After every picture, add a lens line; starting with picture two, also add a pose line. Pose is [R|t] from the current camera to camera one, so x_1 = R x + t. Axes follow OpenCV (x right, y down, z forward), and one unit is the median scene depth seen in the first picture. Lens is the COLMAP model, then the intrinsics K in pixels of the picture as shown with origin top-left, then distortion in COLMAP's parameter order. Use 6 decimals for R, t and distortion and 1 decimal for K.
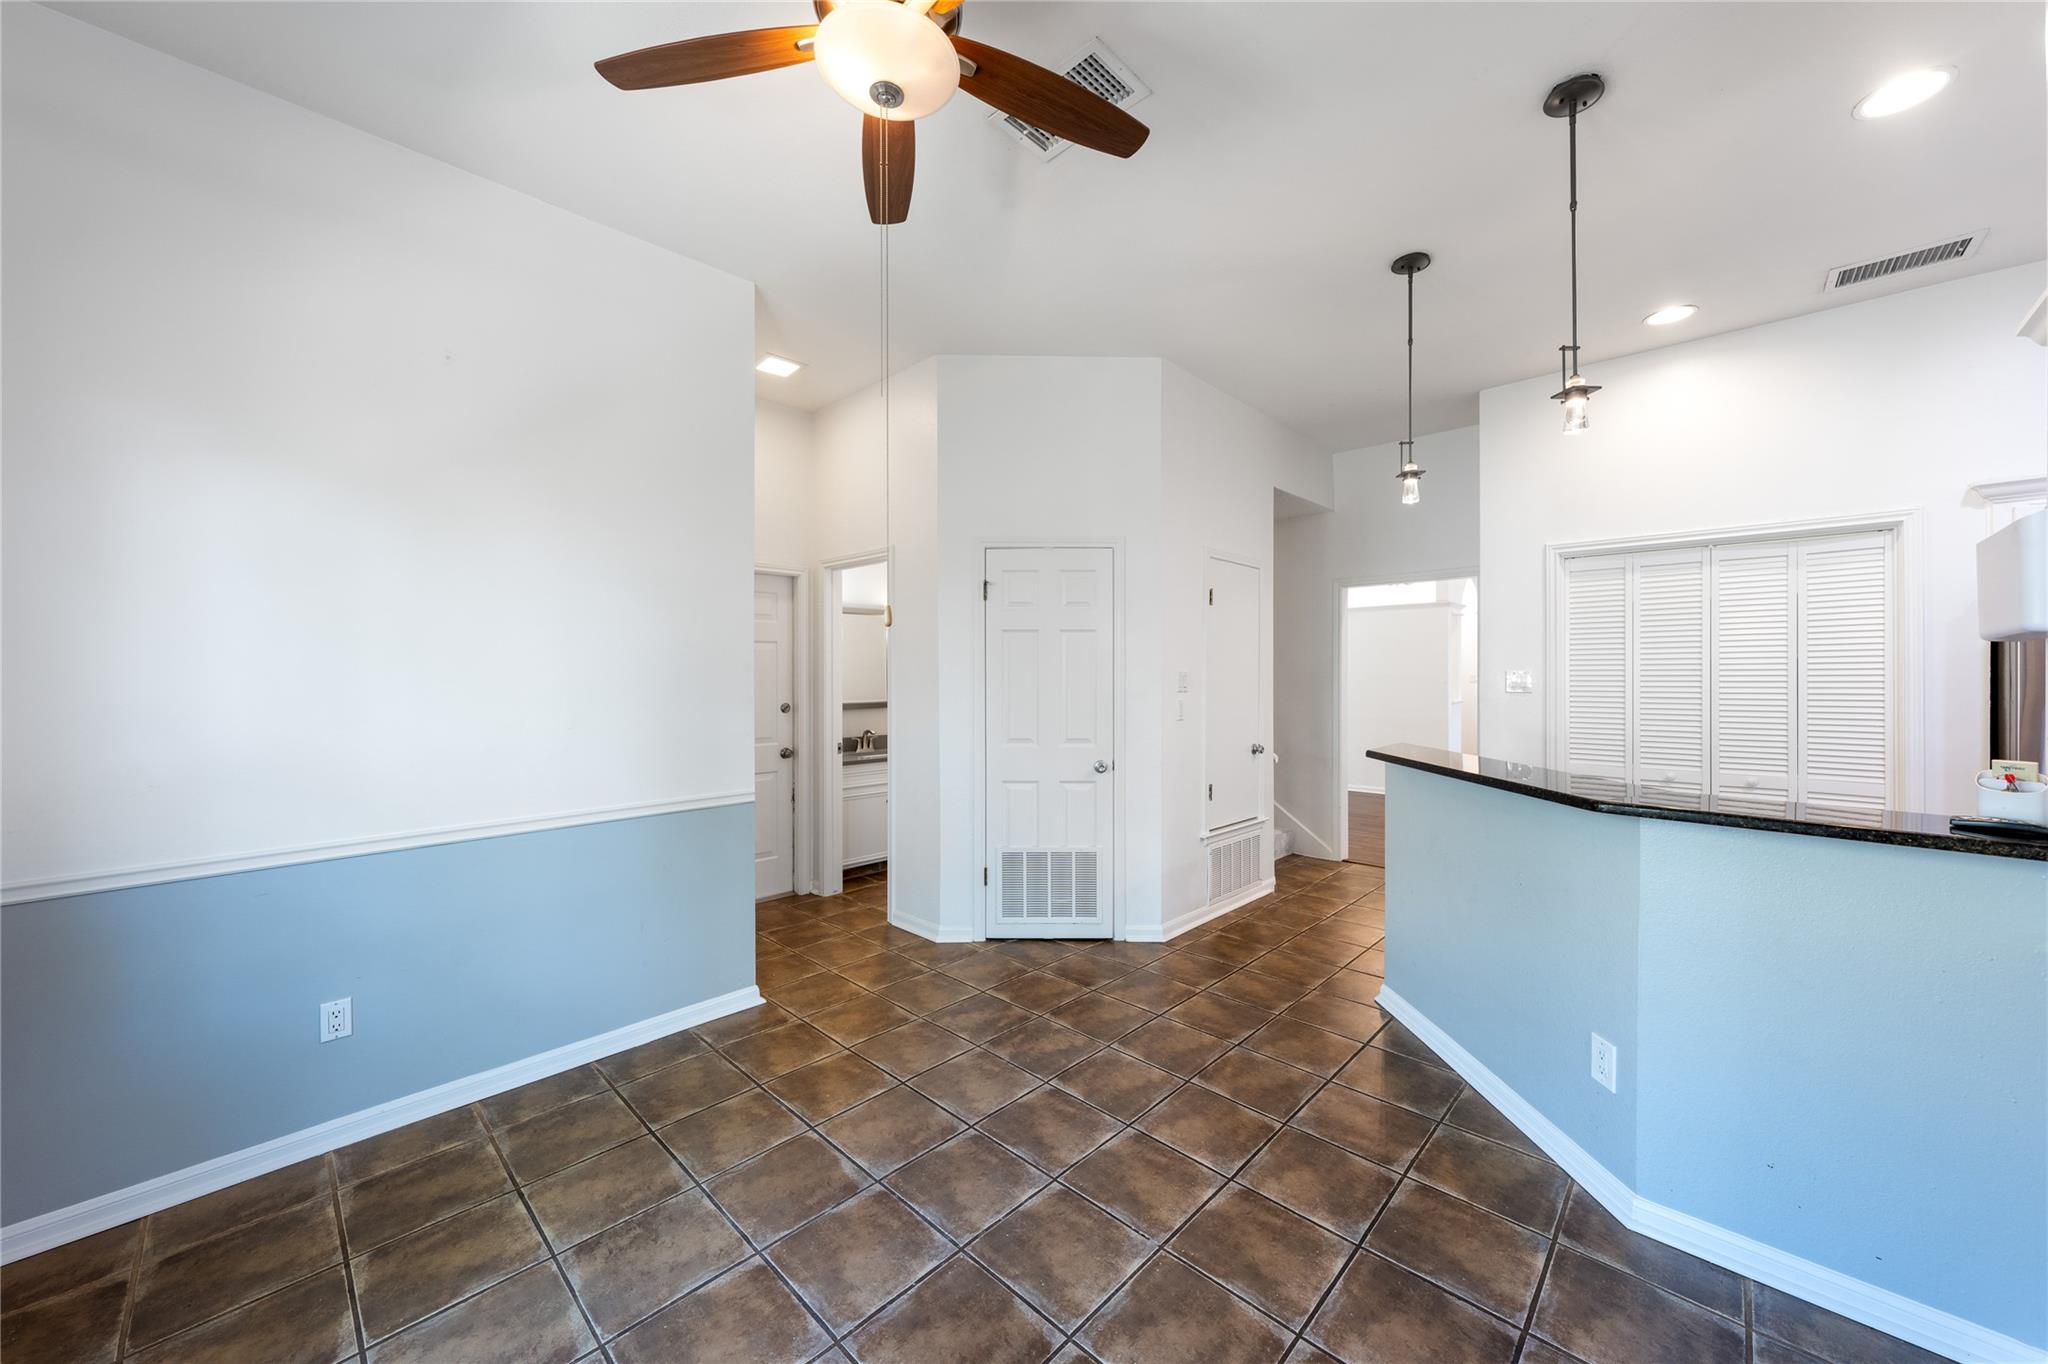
lens RADIAL K [[758.5, 0, 1026.1], [0, 758.5, 678.3], [0, 0, 1]] dist [0.000459, 0.000087]
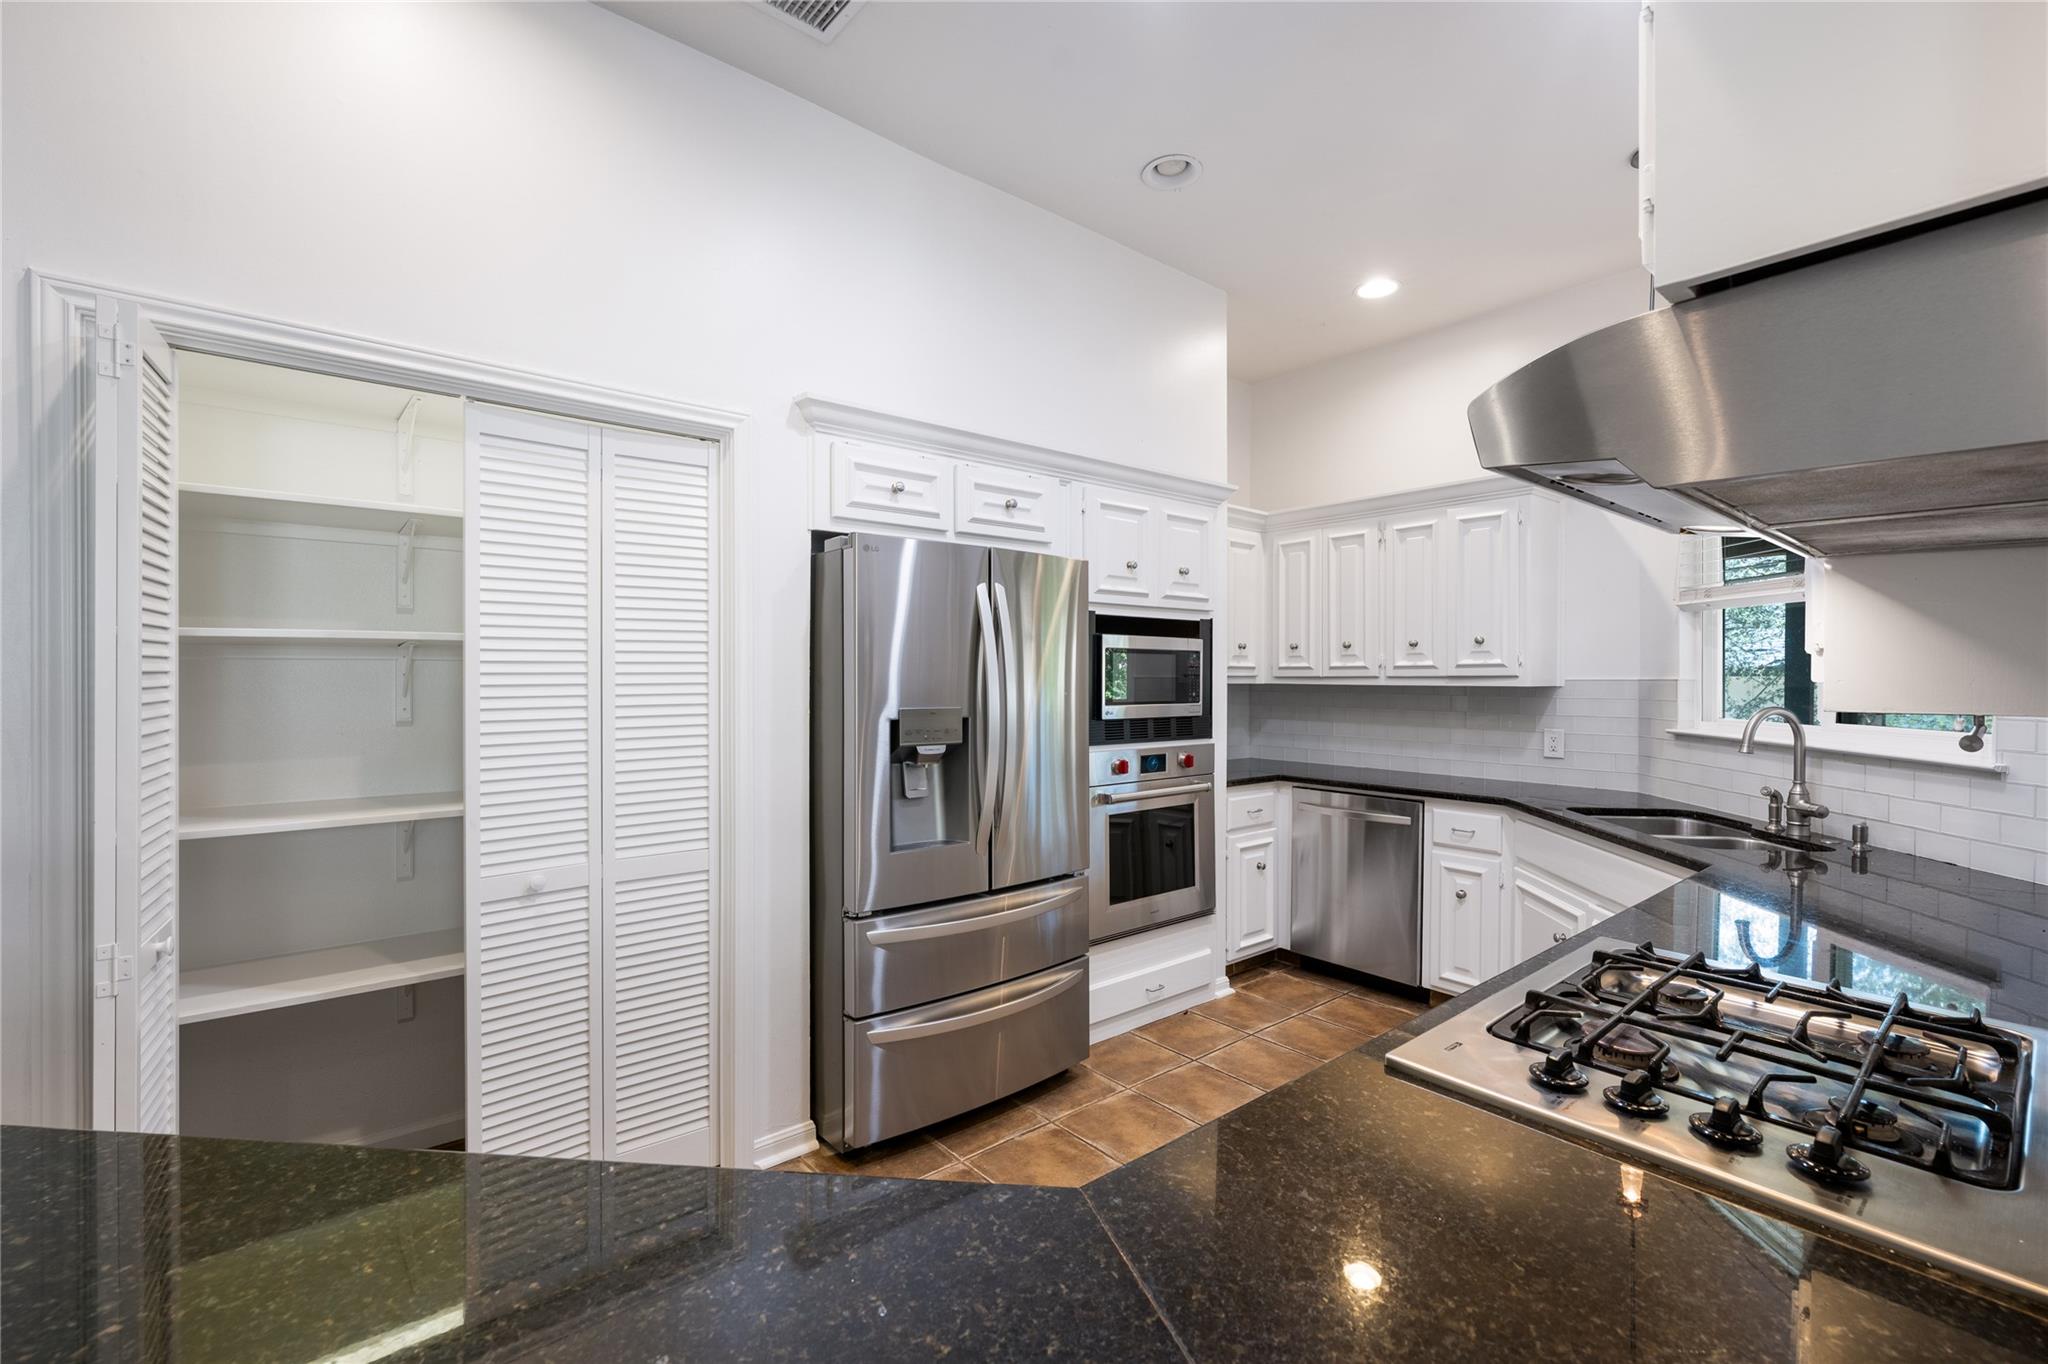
lens RADIAL K [[879.0, 0, 1029.4], [0, 879.0, 676.6], [0, 0, 1]] dist [0.004274, -0.000435]
pose [[0.104205, -0.003334, 0.994550, 0.731094], [-0.000679, 0.999994, 0.003424, -0.005249], [-0.994556, -0.001032, 0.104202, 1.101967]]
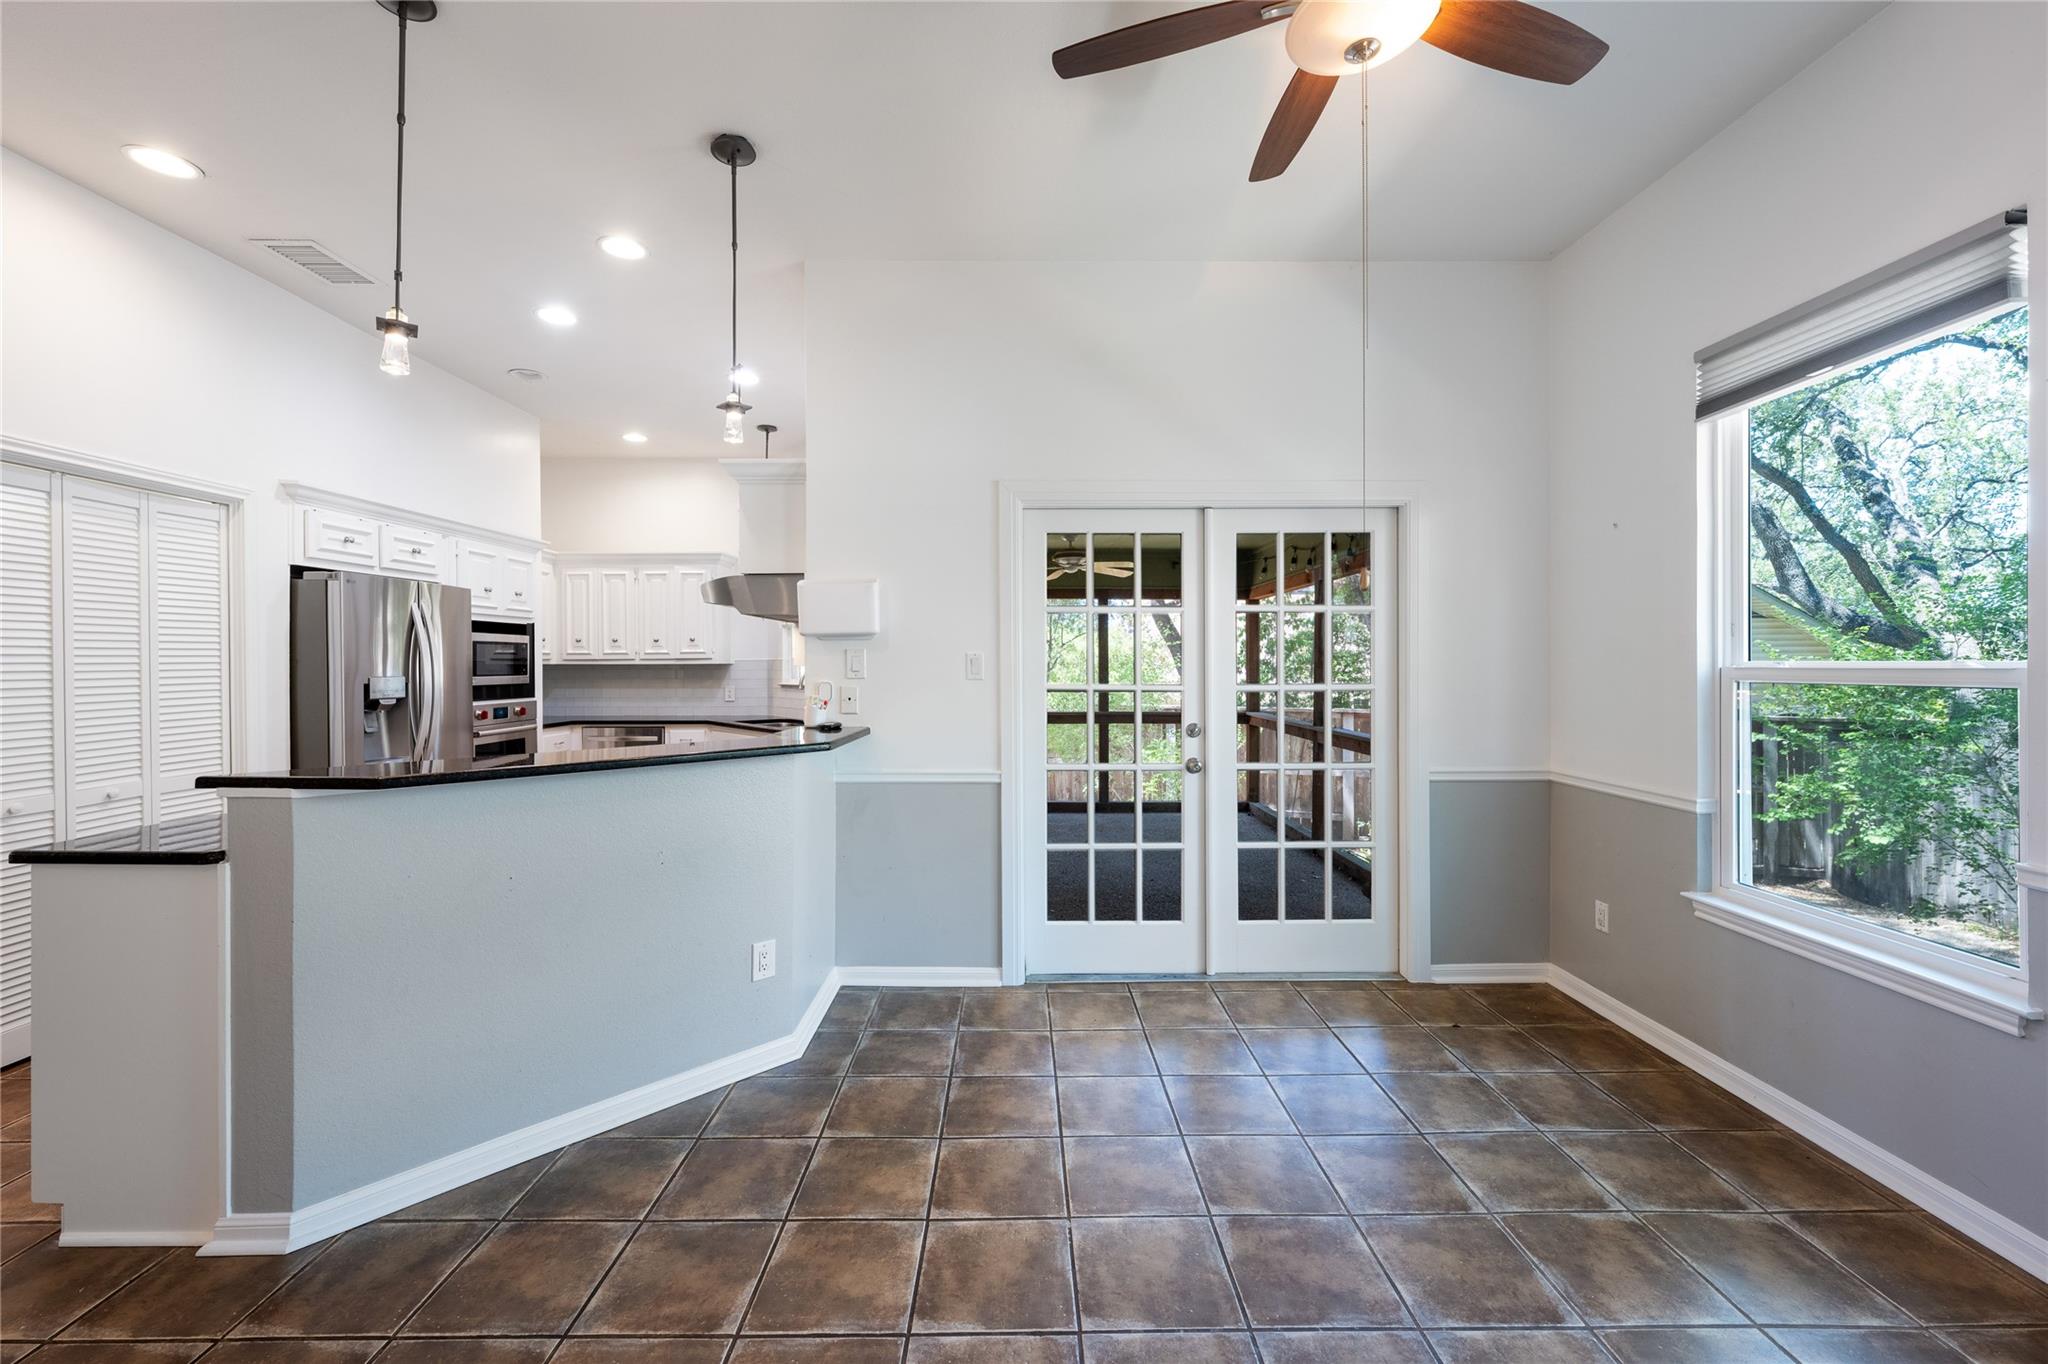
lens RADIAL K [[810.0, 0, 1018.3], [0, 810.0, 659.6], [0, 0, 1]] dist [-0.001958, 0.000723]
pose [[-0.693298, 0.003199, 0.720644, -0.502664], [0.005096, 0.999987, 0.000464, 0.009700], [-0.720633, 0.003994, -0.693305, 1.634350]]
